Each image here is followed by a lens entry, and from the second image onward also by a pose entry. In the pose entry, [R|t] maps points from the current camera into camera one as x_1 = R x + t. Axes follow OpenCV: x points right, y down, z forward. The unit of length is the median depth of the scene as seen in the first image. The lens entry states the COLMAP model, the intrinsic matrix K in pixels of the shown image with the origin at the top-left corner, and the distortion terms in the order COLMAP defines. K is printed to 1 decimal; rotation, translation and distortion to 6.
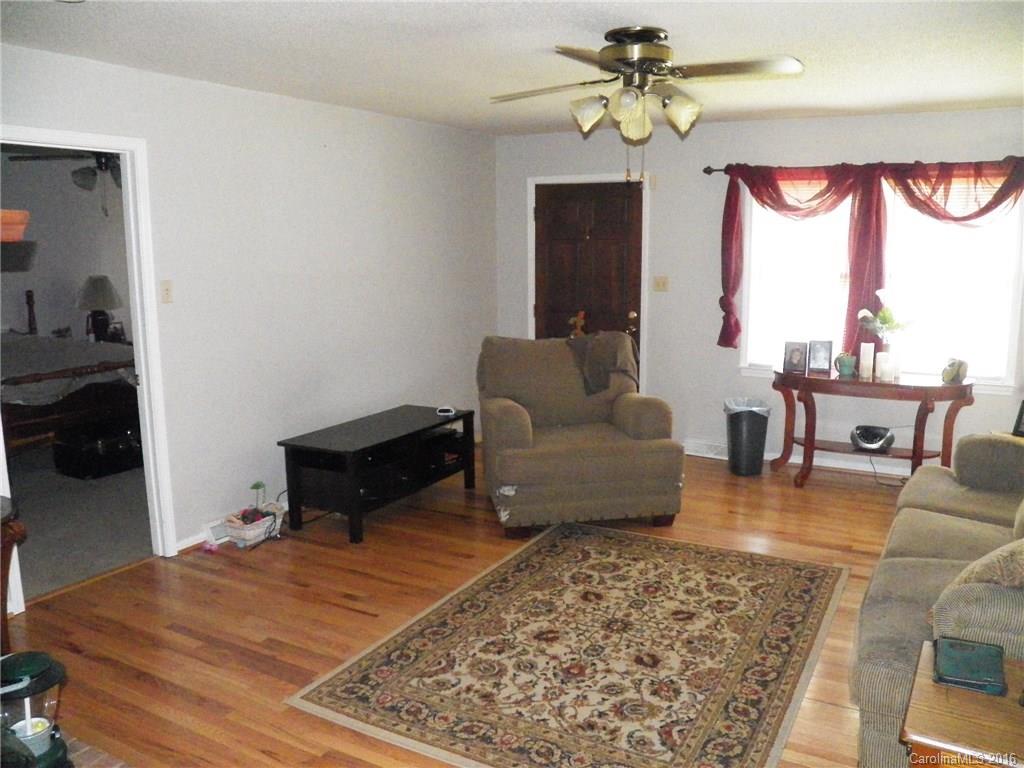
lens RADIAL K [[834.3, 0, 512.0], [0, 834.3, 384.0], [0, 0, 1]] dist [-0.129969, 0.084651]
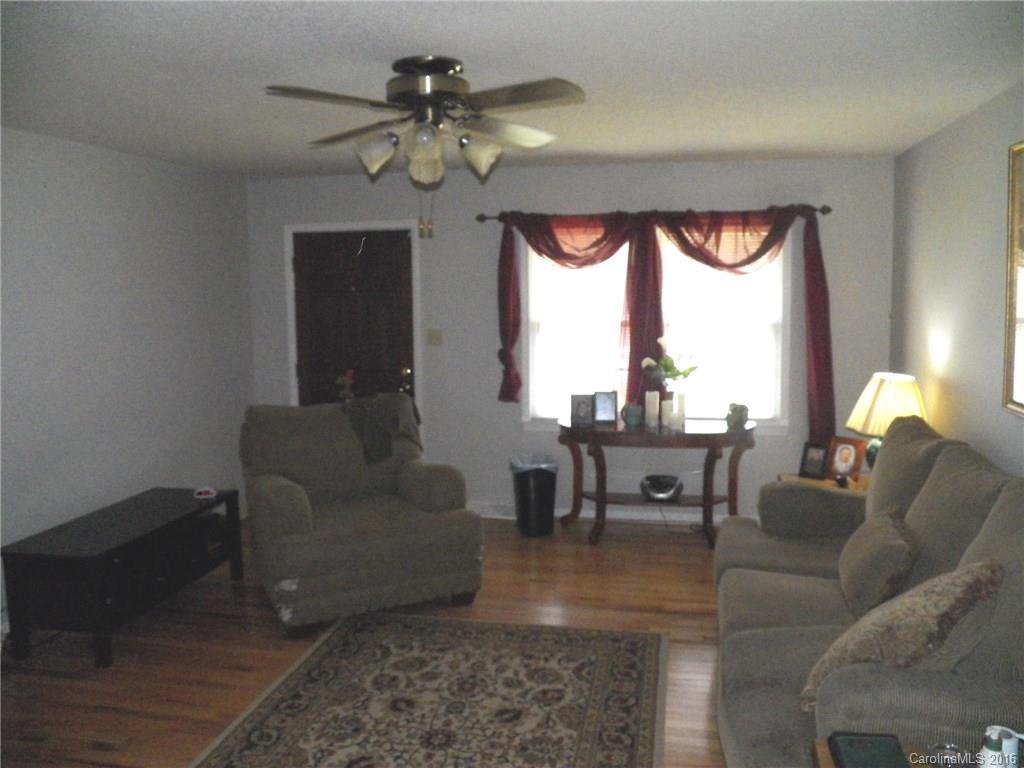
lens RADIAL K [[834.3, 0, 512.0], [0, 834.3, 384.0], [0, 0, 1]] dist [-0.129969, 0.084651]
pose [[0.953028, -0.042921, 0.299826, -0.033125], [0.059392, 0.997173, -0.046037, -0.029207], [-0.297002, 0.061682, 0.952882, 0.115003]]
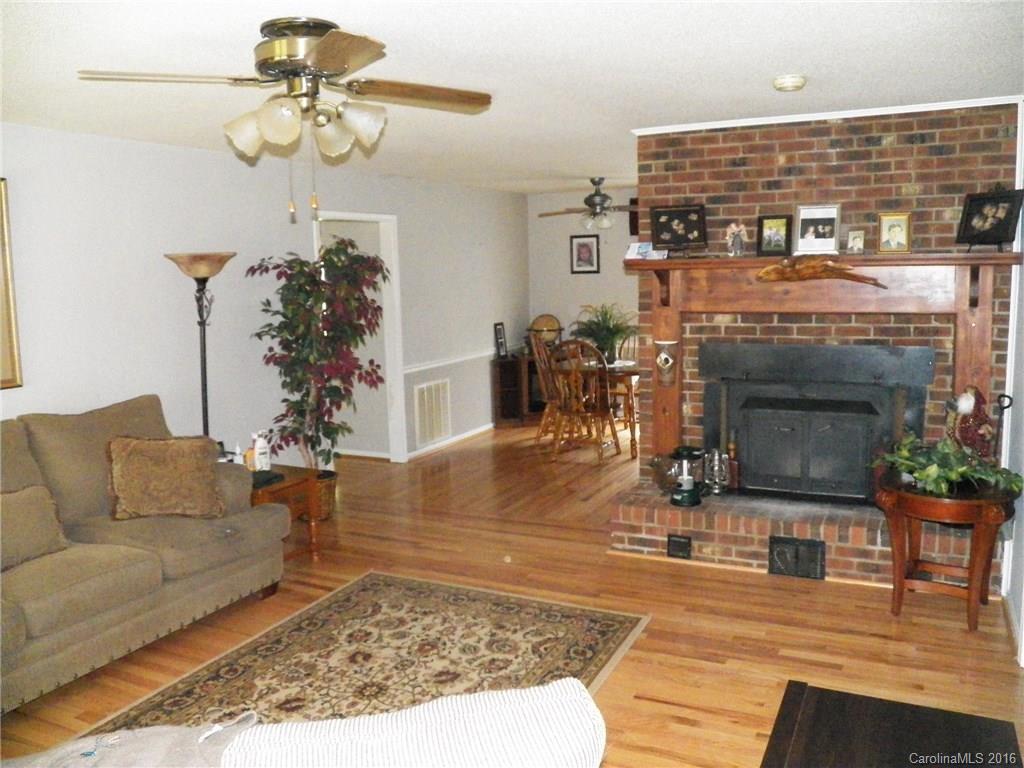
lens RADIAL K [[834.3, 0, 512.0], [0, 834.3, 384.0], [0, 0, 1]] dist [-0.129969, 0.084651]
pose [[-0.998068, 0.042448, -0.045381, -0.004814], [0.026734, 0.952596, 0.303060, -0.266670], [0.056094, 0.301262, -0.951890, 1.498866]]
